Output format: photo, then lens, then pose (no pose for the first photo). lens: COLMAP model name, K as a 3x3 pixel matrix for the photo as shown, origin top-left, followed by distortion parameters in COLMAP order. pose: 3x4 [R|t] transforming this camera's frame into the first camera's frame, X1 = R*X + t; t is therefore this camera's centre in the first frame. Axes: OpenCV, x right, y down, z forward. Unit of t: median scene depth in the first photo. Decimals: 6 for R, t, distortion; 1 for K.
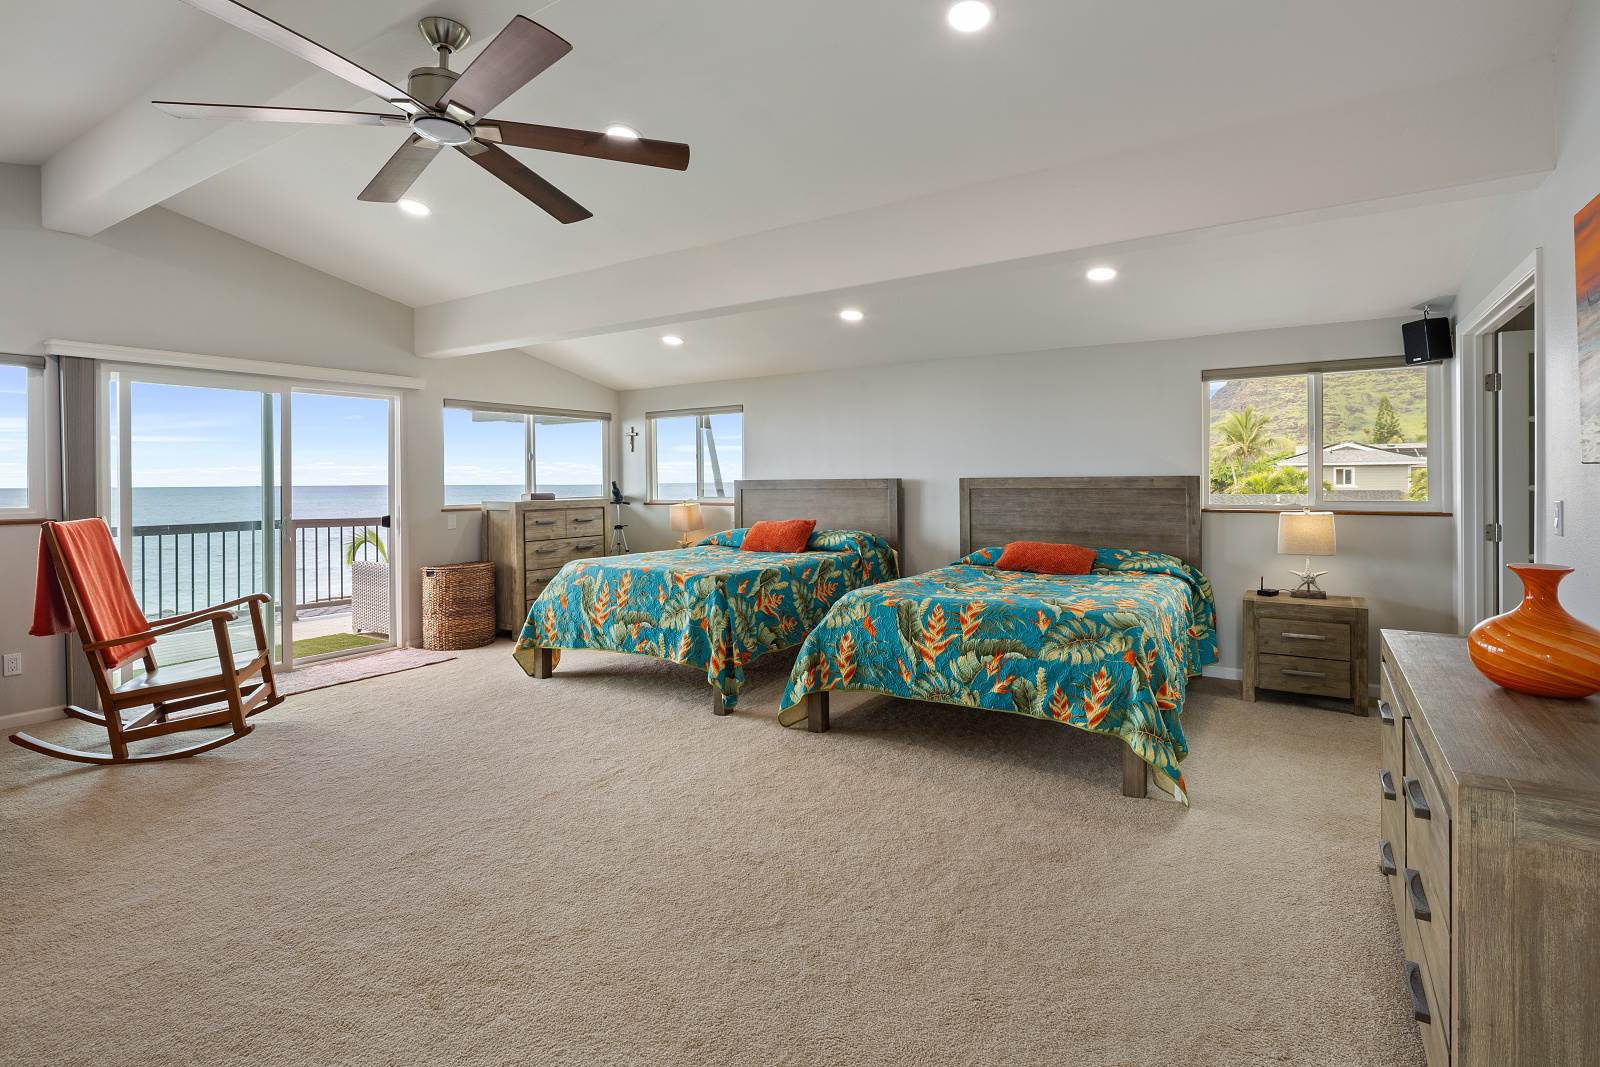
lens RADIAL K [[781.2, 0, 798.0], [0, 781.2, 488.4], [0, 0, 1]] dist [0.005004, -0.005156]
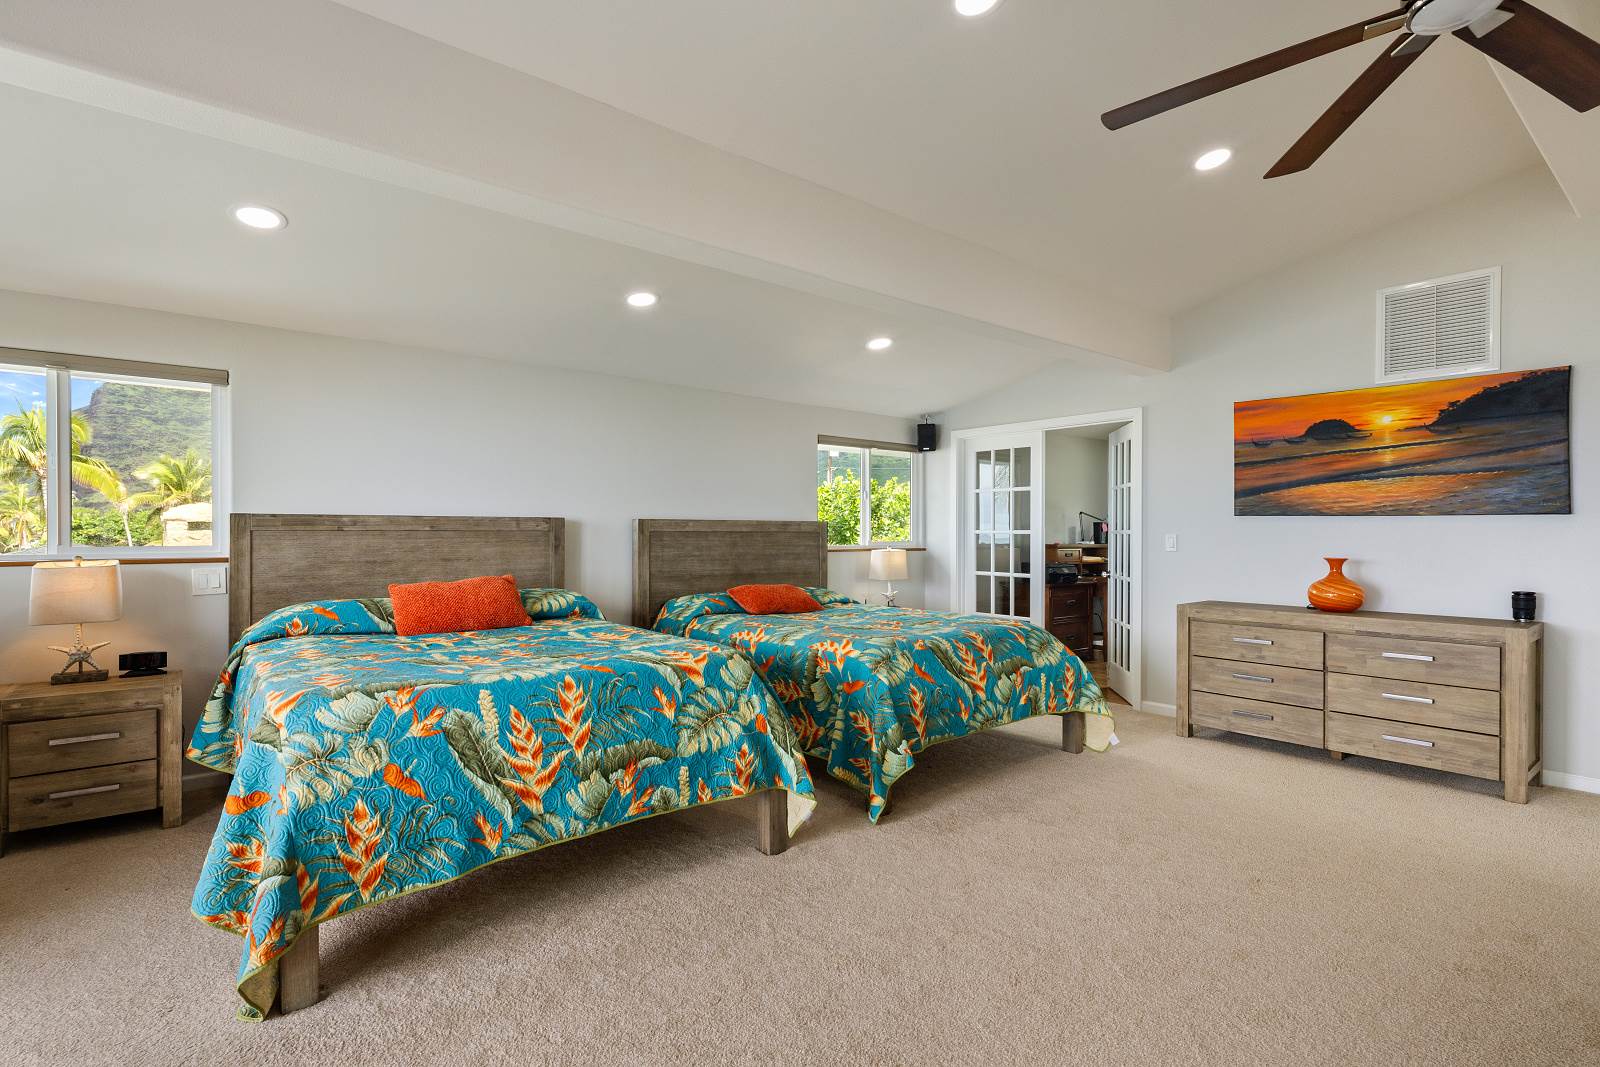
lens RADIAL K [[773.3, 0, 800.0], [0, 773.3, 533.5], [0, 0, 1]] dist [-0.003223, -0.000199]
pose [[0.302438, 0.007781, 0.953137, -0.685456], [0.005171, 0.999939, -0.009804, 0.014961], [-0.953155, 0.007894, 0.302380, 0.713360]]
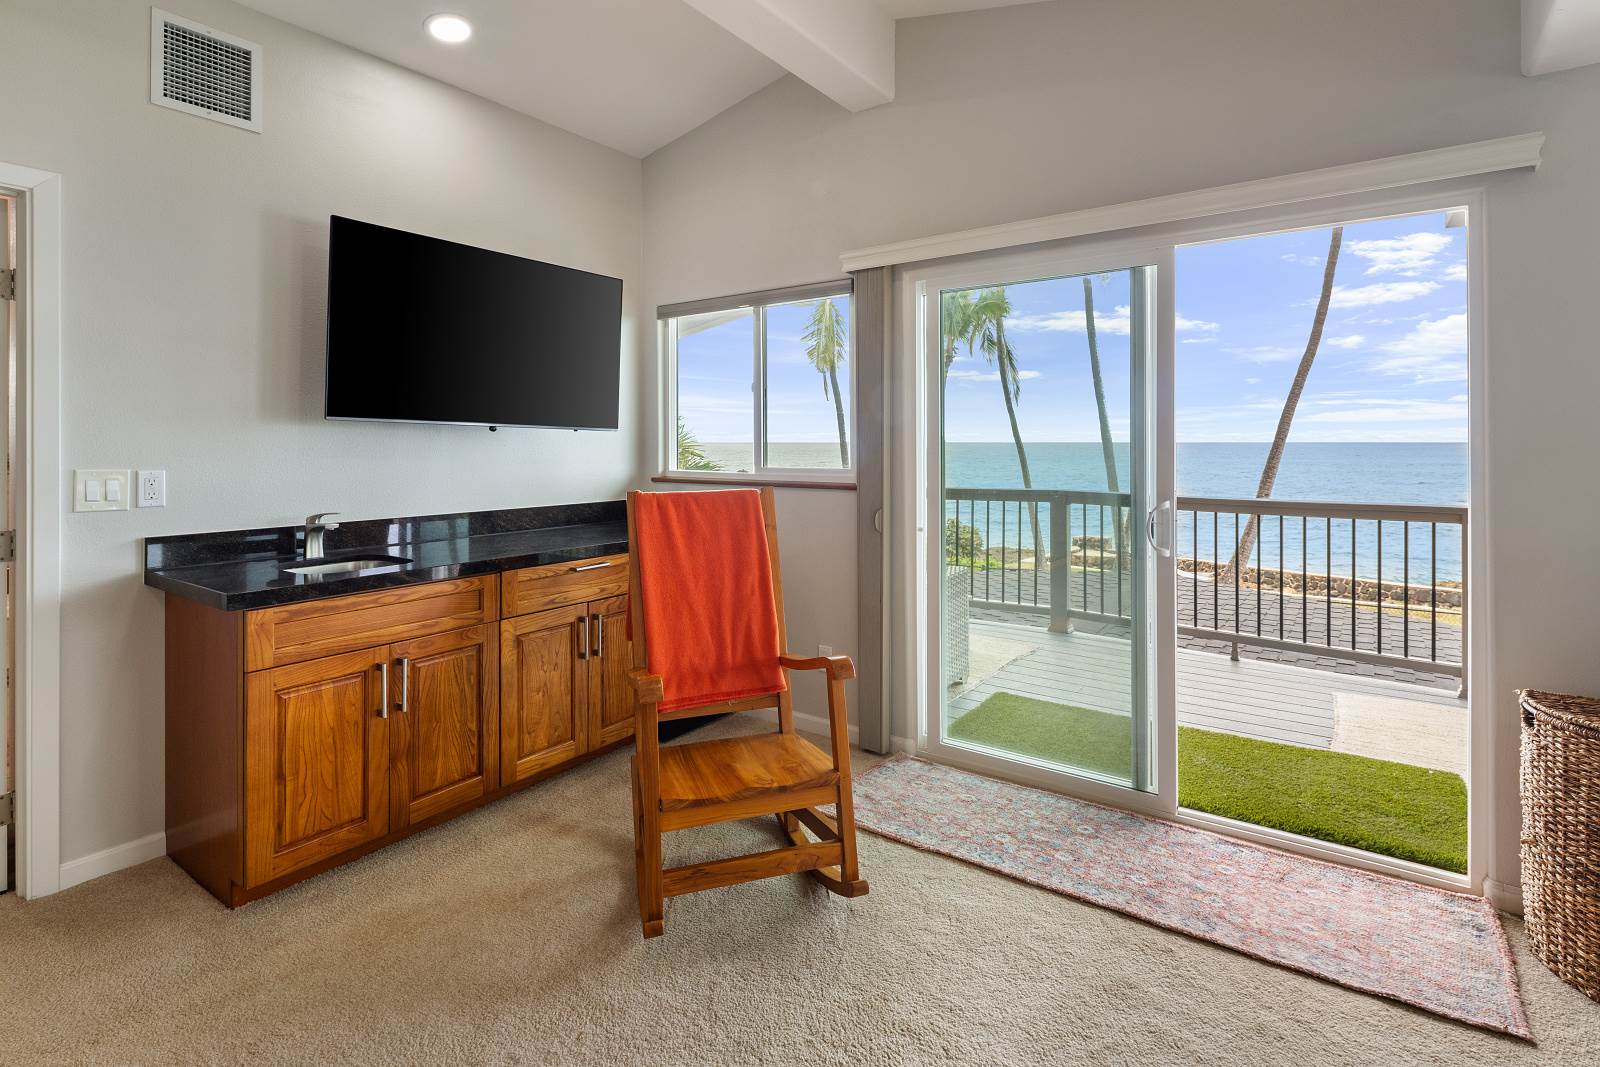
lens RADIAL K [[776.5, 0, 795.1], [0, 776.5, 443.8], [0, 0, 1]] dist [0.001081, 0.000092]
pose [[-0.046668, 0.006035, -0.998892, -0.175063], [-0.005495, 0.999965, 0.006299, -0.004518], [0.998895, 0.005783, -0.046633, 0.902848]]
